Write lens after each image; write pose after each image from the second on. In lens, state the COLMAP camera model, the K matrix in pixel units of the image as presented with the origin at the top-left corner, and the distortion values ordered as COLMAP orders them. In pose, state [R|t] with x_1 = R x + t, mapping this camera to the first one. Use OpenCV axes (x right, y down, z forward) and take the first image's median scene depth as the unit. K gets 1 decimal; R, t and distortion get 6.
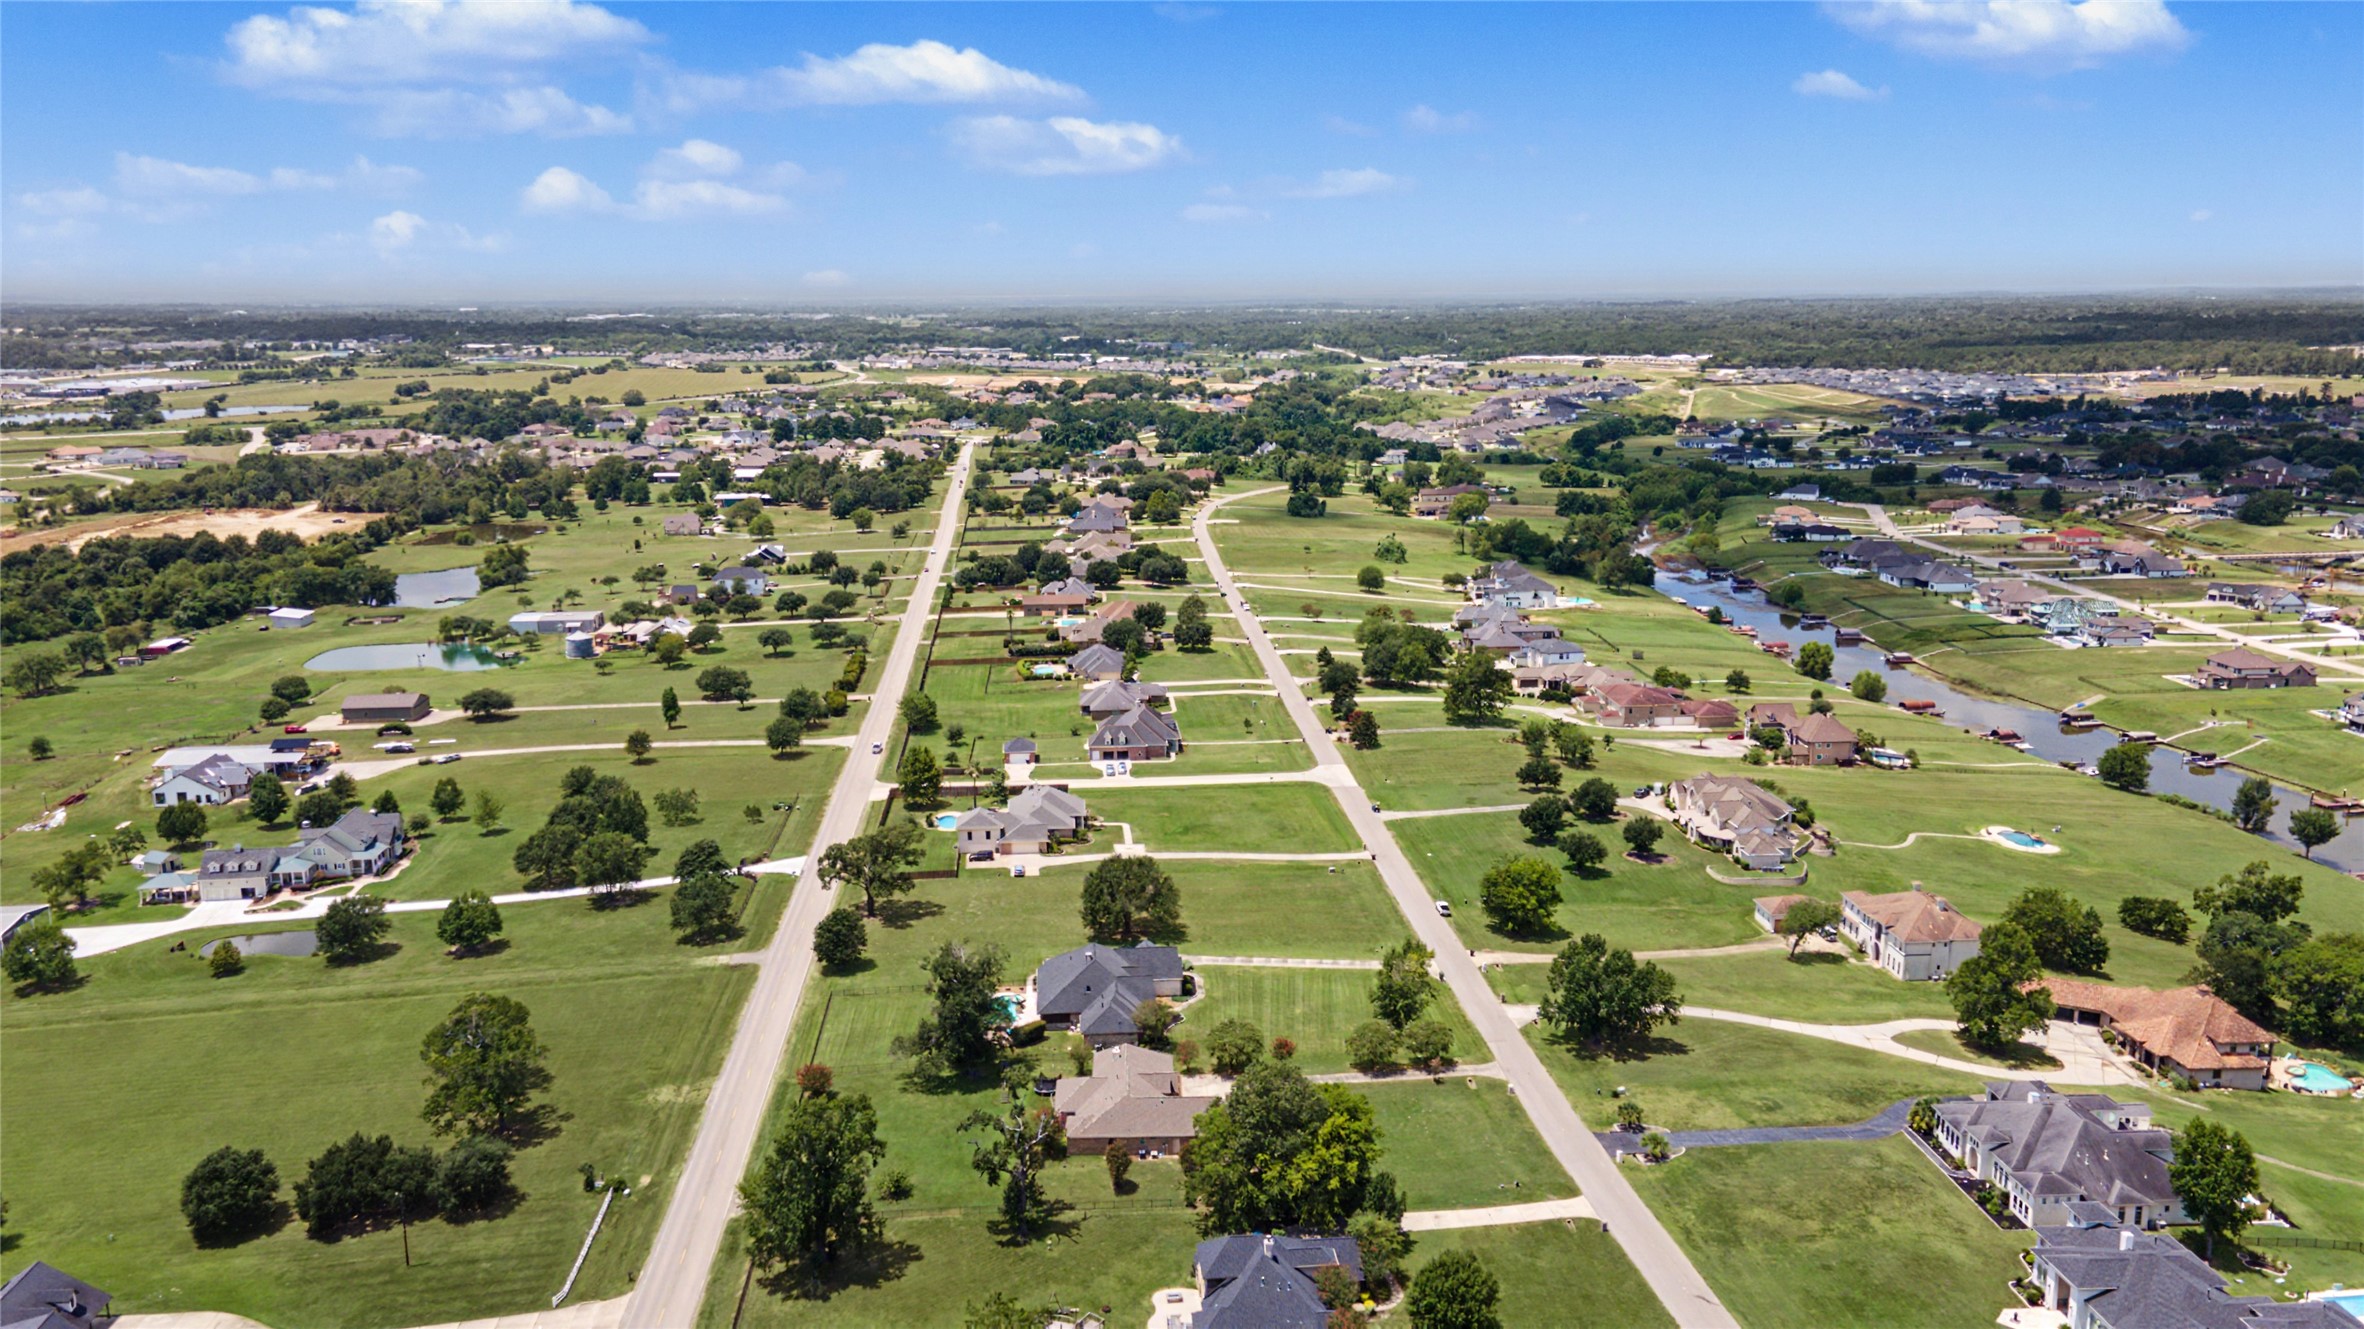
lens RADIAL K [[1696.0, 0, 1176.3], [0, 1696.0, 670.5], [0, 0, 1]] dist [0.053586, -0.000247]
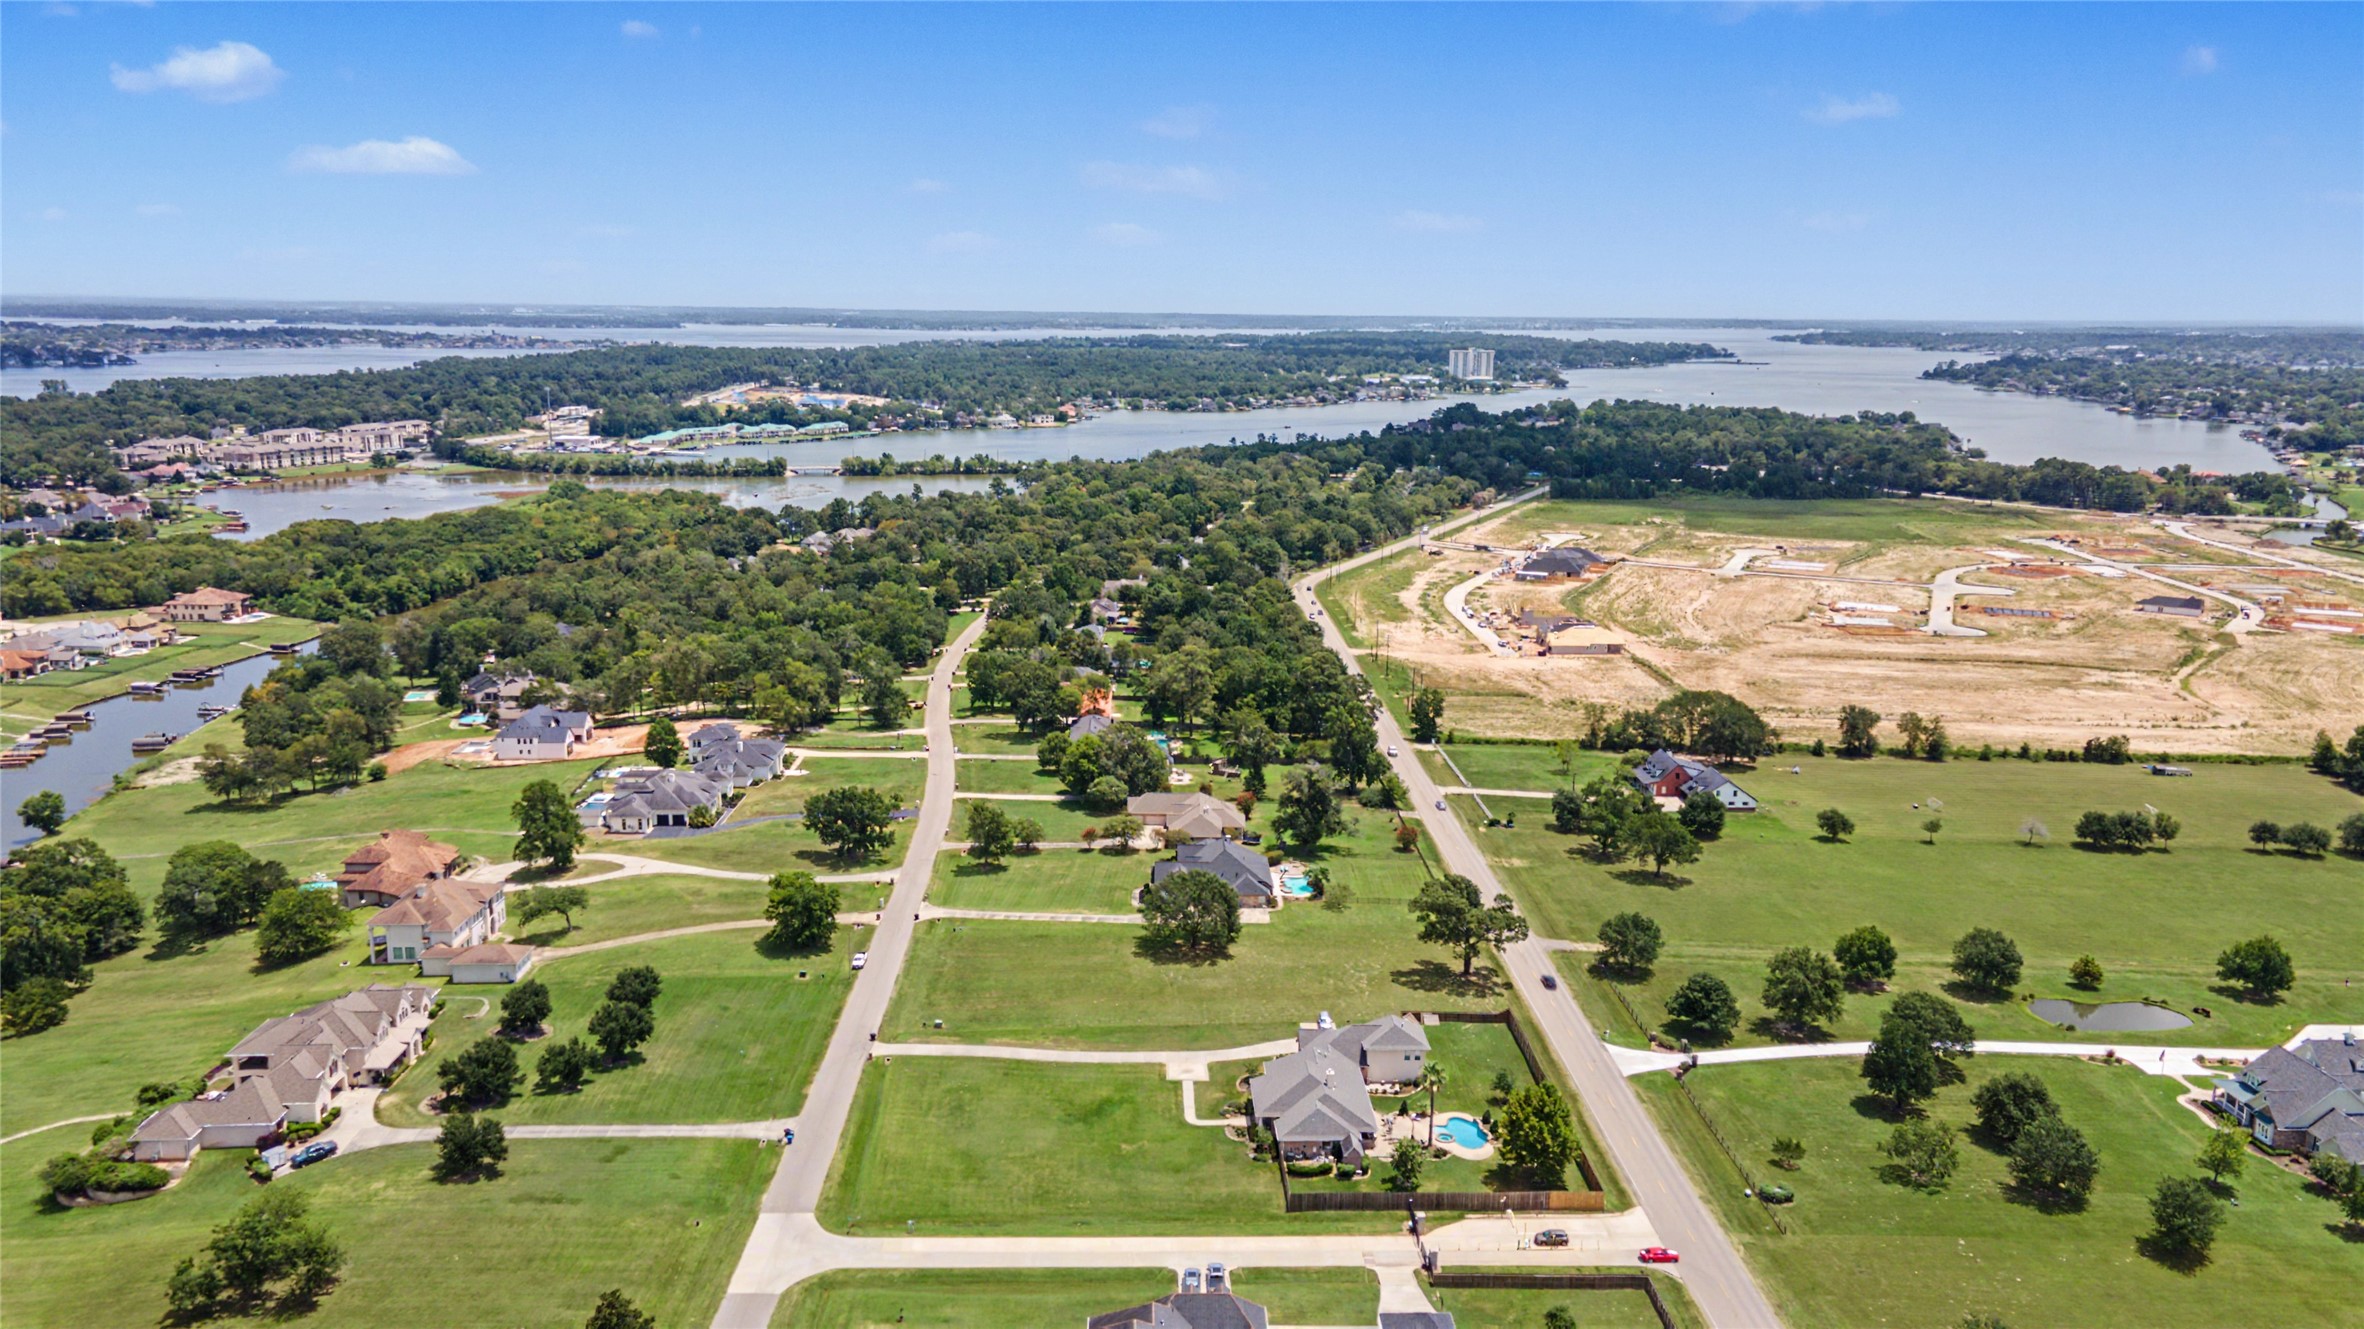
lens RADIAL K [[1696.0, 0, 1176.3], [0, 1696.0, 670.5], [0, 0, 1]] dist [0.053586, -0.000247]
pose [[-0.998566, -0.013531, 0.051795, -0.053985], [0.009336, 0.908687, 0.417374, -0.330026], [-0.052713, 0.417259, -0.907257, 1.471039]]
